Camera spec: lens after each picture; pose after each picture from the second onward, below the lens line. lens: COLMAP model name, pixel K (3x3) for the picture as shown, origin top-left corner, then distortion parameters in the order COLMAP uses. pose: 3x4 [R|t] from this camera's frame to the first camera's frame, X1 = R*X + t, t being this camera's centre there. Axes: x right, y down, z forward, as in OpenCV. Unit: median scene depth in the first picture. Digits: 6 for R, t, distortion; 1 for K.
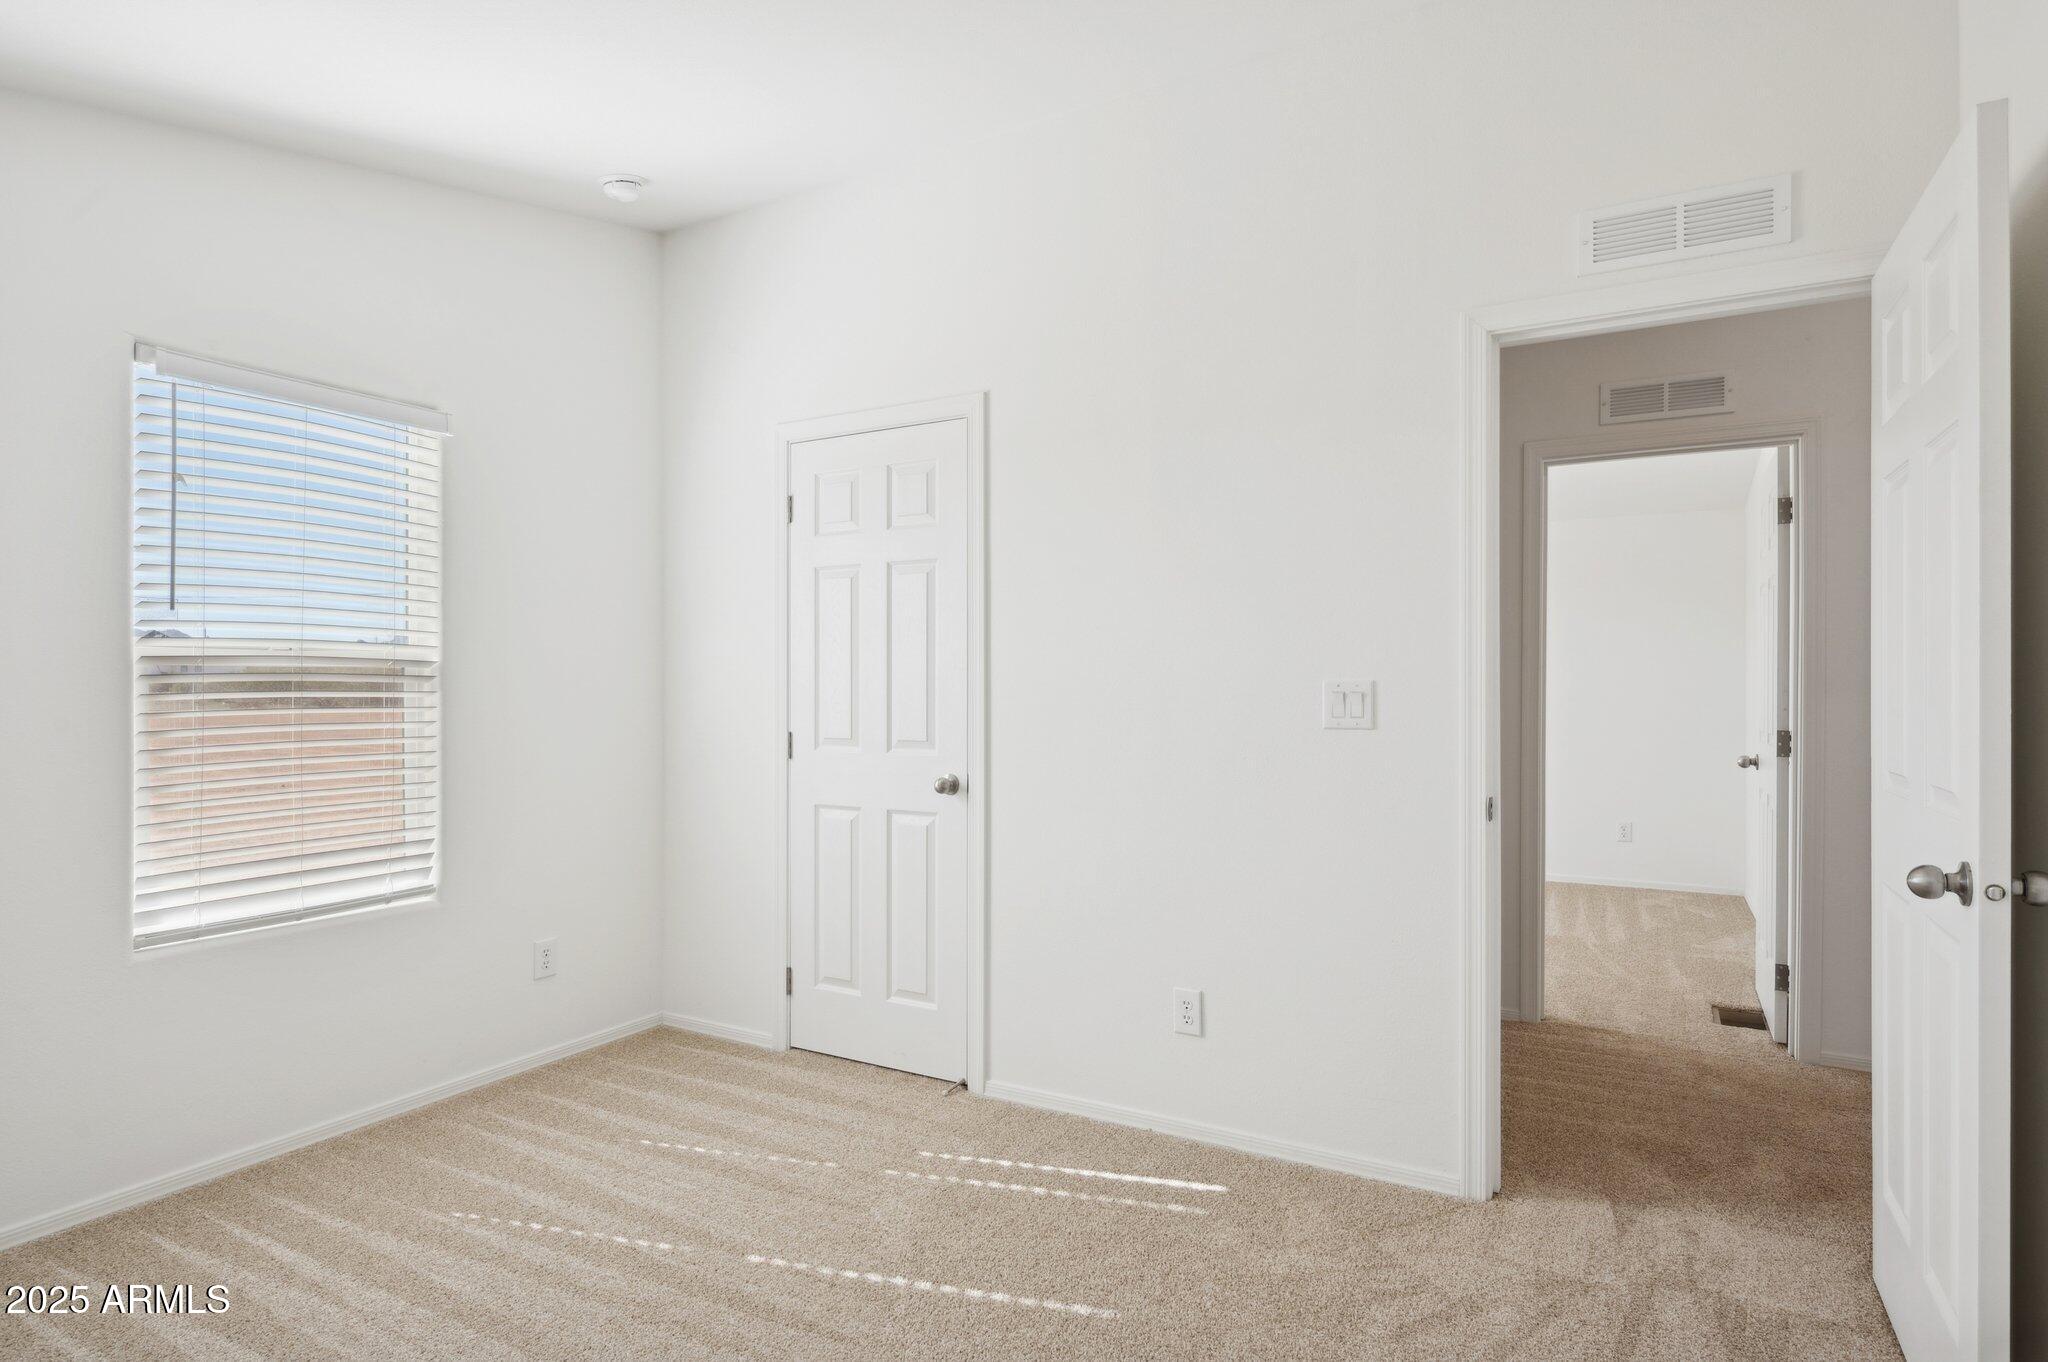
lens RADIAL K [[1071.3, 0, 1024.0], [0, 1071.3, 681.0], [0, 0, 1]] dist [0.000363, 0.000597]
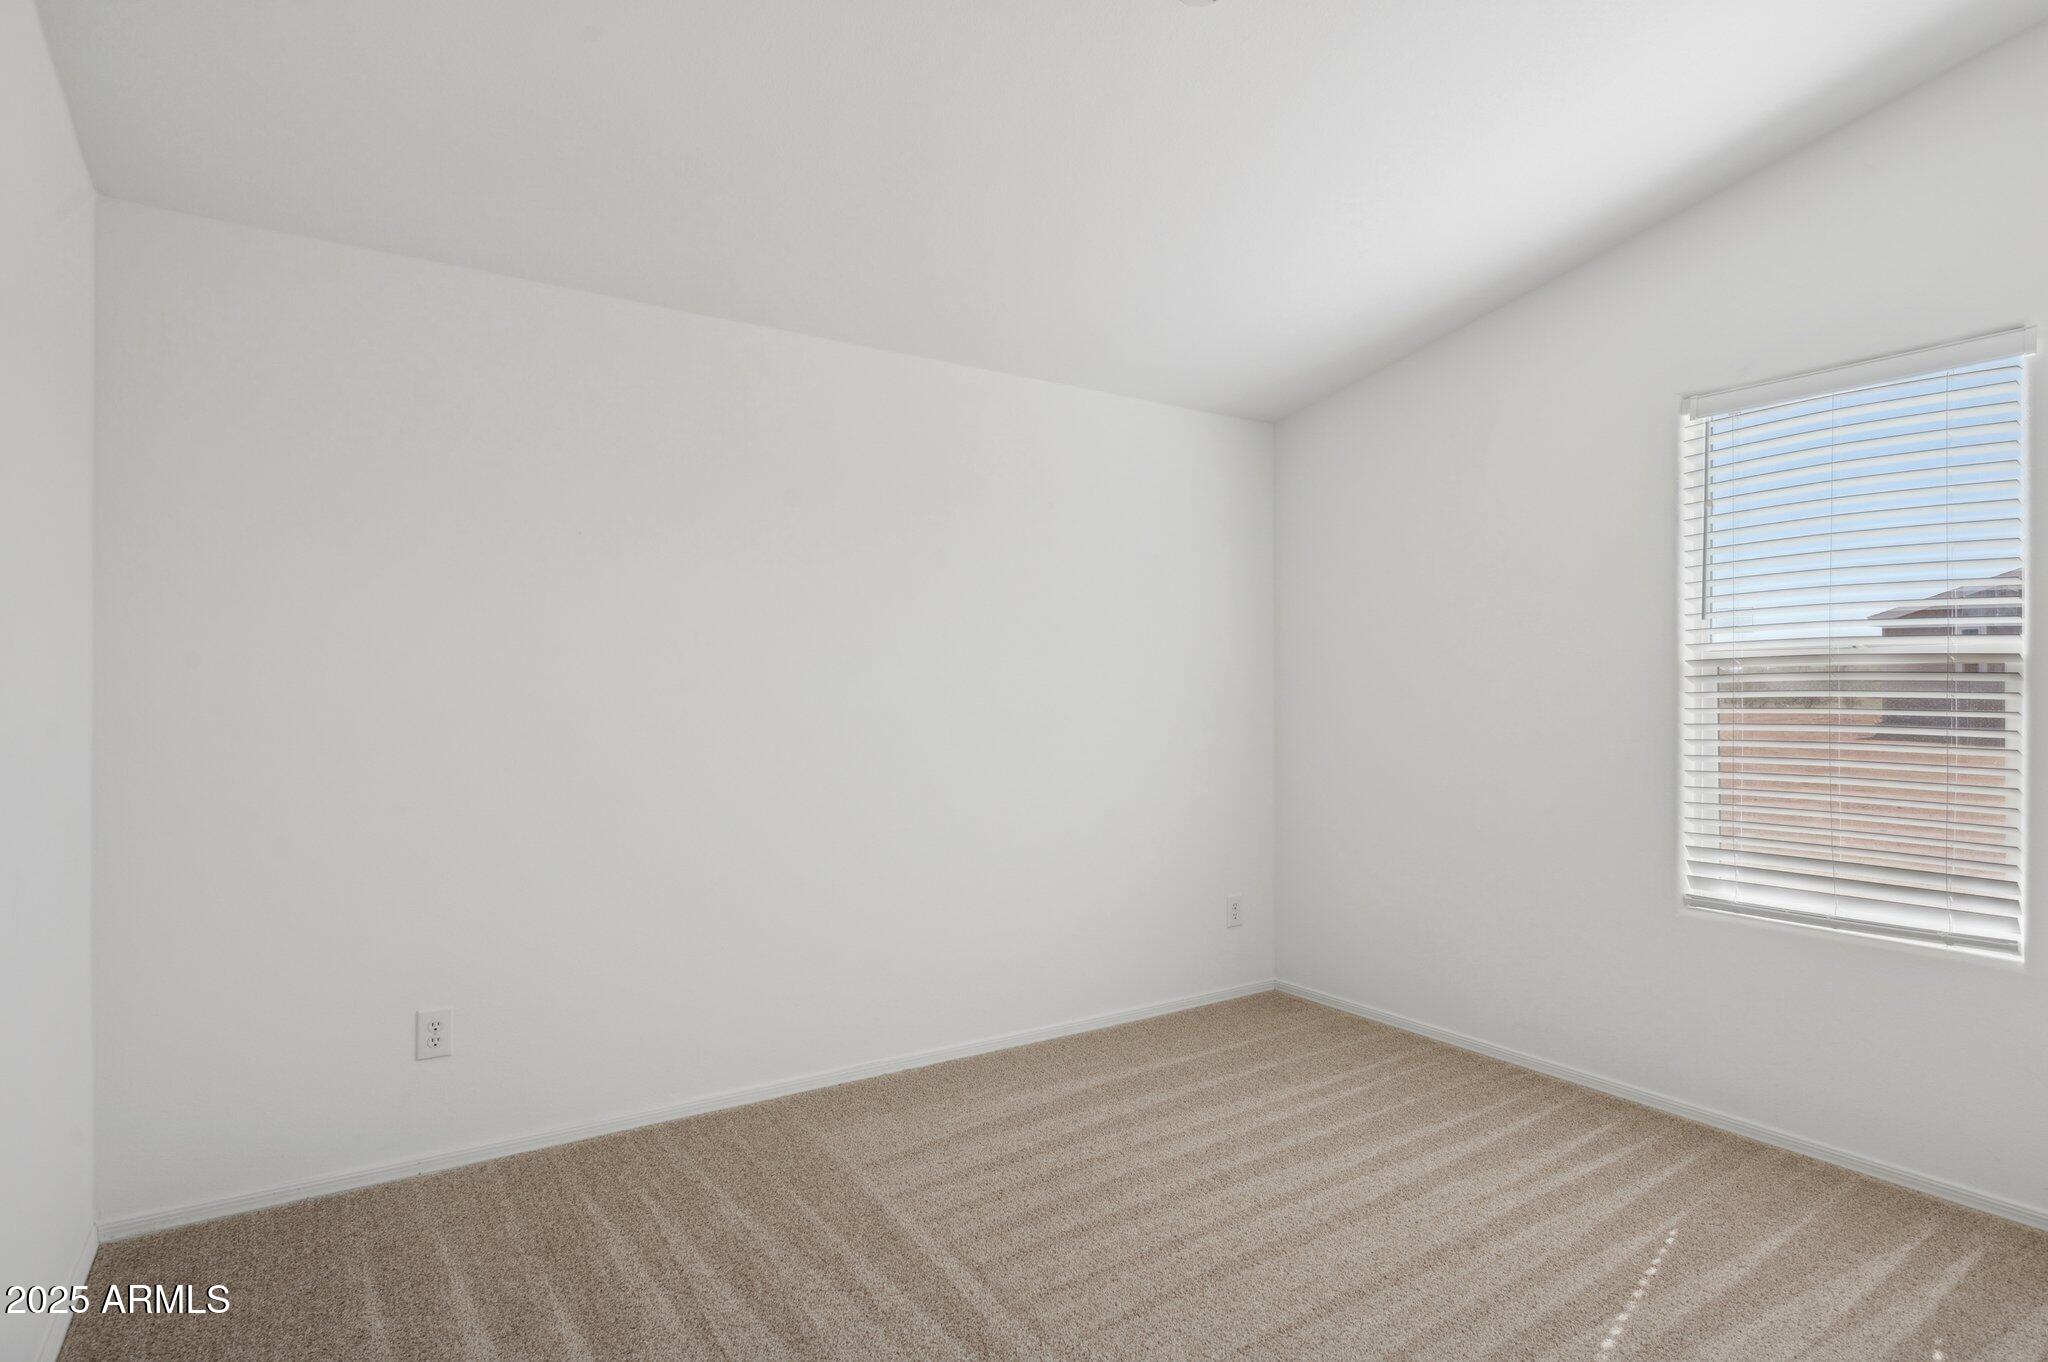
lens RADIAL K [[1071.3, 0, 1024.0], [0, 1071.3, 681.0], [0, 0, 1]] dist [0.000363, 0.000597]
pose [[-0.445863, -0.004807, -0.895088, 0.555257], [0.002030, 0.999978, -0.006381, 0.005905], [0.895099, -0.004662, -0.445844, 0.843682]]
